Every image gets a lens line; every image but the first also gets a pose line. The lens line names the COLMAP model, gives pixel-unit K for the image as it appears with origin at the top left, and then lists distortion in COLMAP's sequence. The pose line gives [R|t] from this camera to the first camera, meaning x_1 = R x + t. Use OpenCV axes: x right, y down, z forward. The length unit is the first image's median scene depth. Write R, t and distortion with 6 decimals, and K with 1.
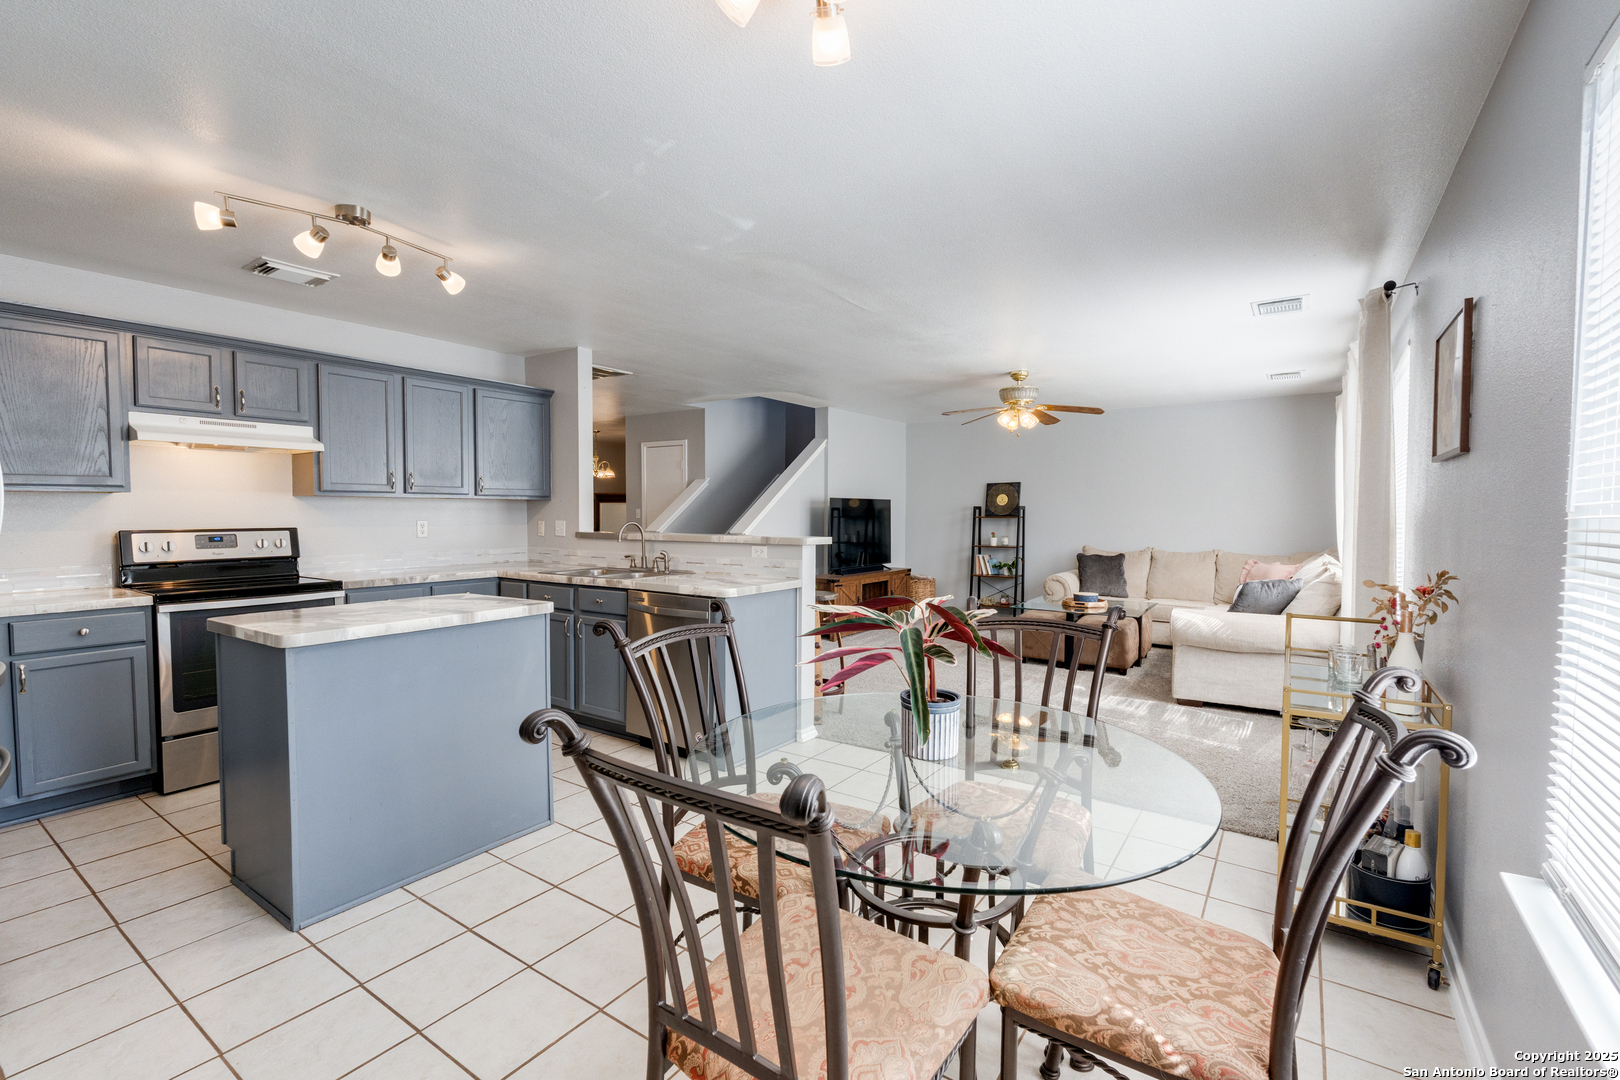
lens RADIAL K [[713.5, 0, 812.4], [0, 713.5, 542.6], [0, 0, 1]] dist [-0.003023, -0.000494]
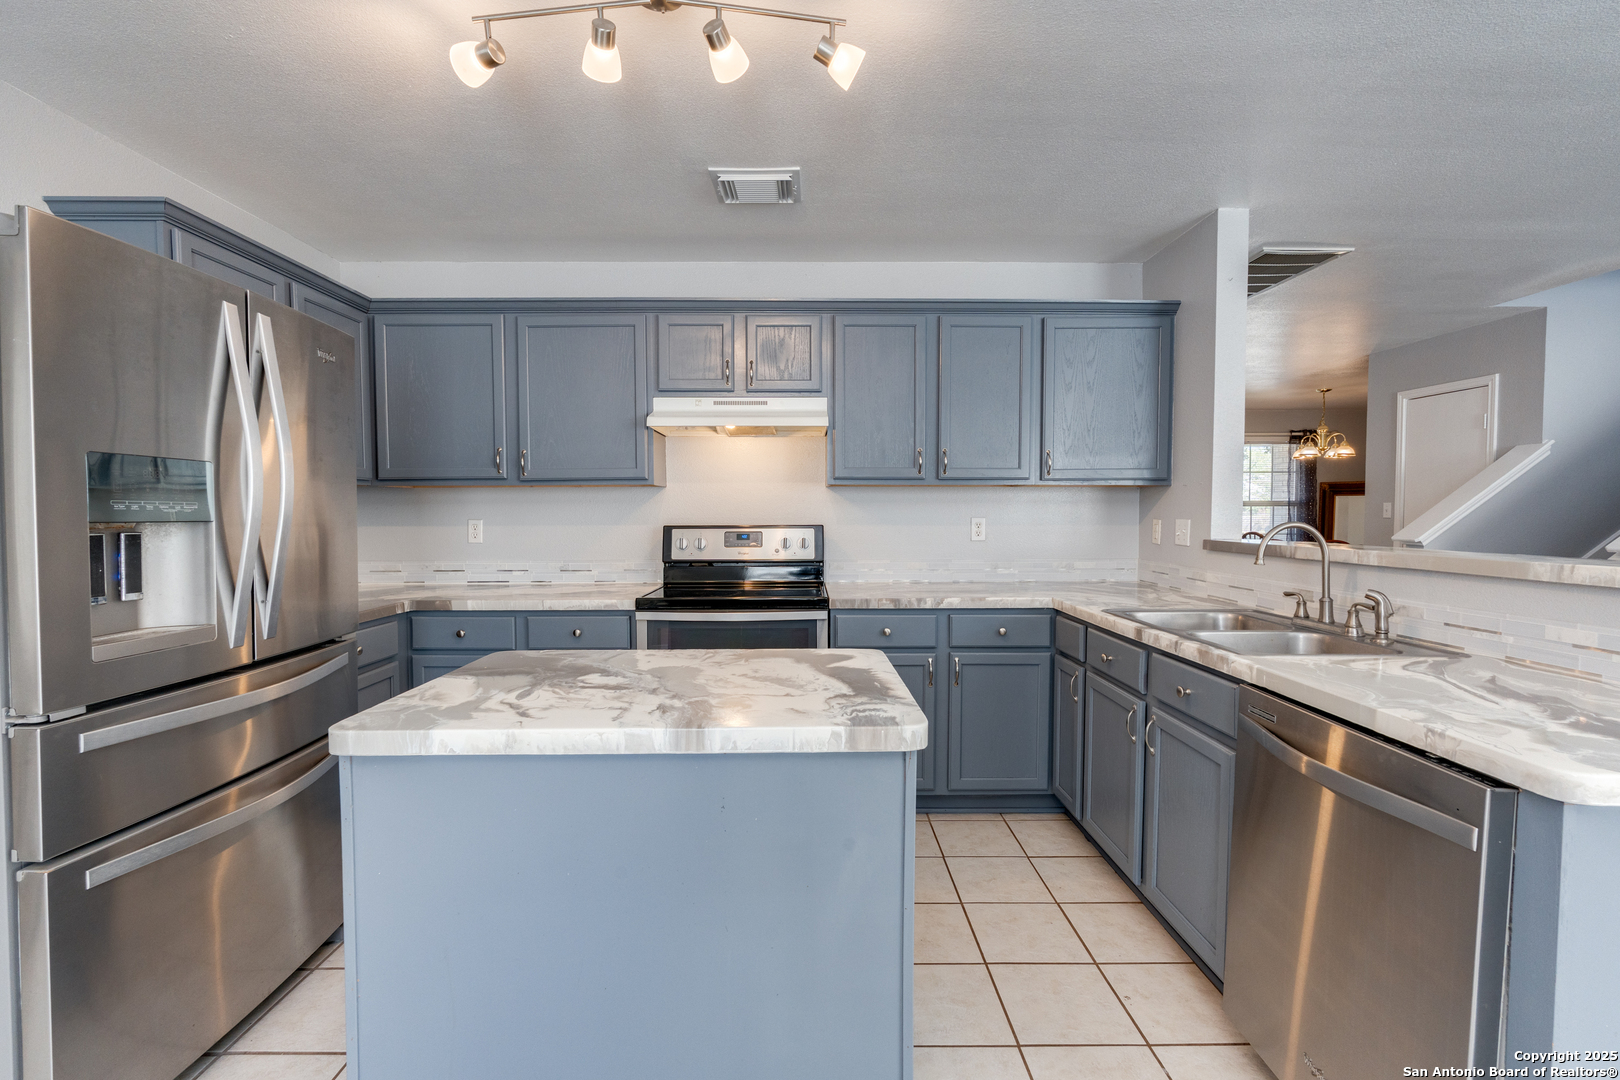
lens RADIAL K [[713.5, 0, 812.4], [0, 713.5, 542.6], [0, 0, 1]] dist [-0.003023, -0.000494]
pose [[0.574695, 0.032694, -0.817714, -0.041980], [-0.033261, 0.999309, 0.016578, -0.010067], [0.817691, 0.017671, 0.575386, 0.371853]]
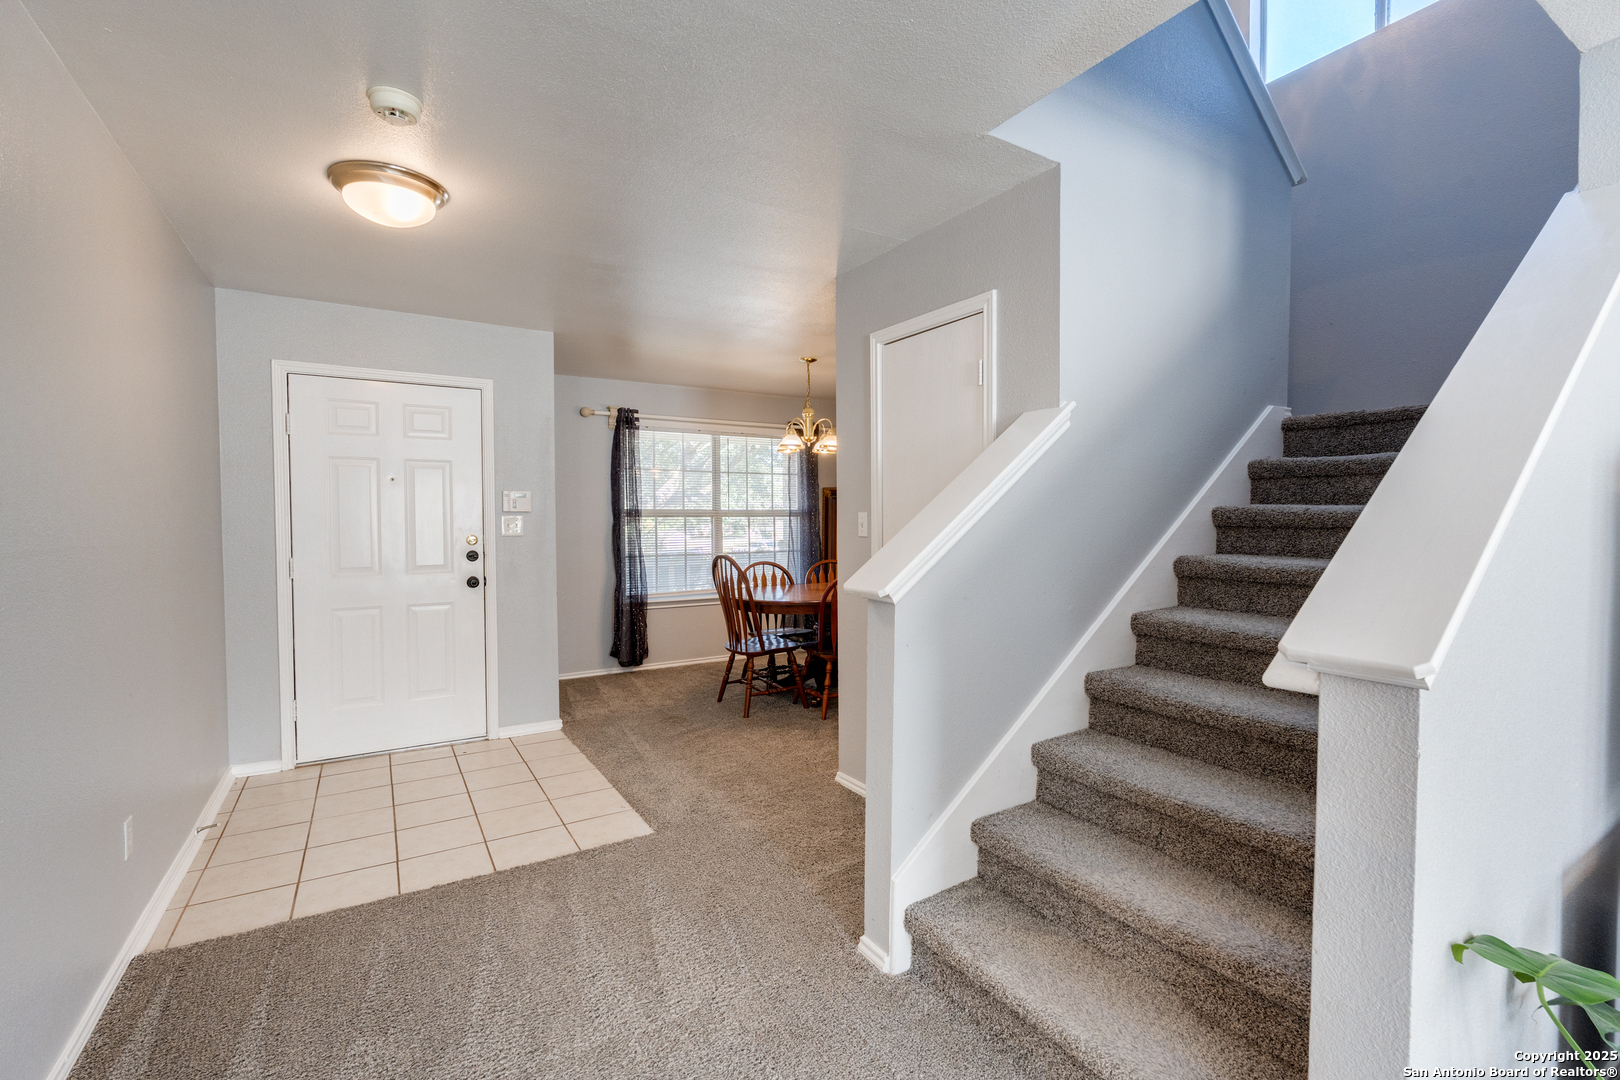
lens RADIAL K [[713.5, 0, 812.4], [0, 713.5, 542.6], [0, 0, 1]] dist [-0.003023, -0.000494]
pose [[0.915946, 0.007746, -0.401226, -0.174130], [-0.012390, 0.999883, -0.008982, -0.040724], [0.401109, 0.013198, 0.915935, 0.960000]]
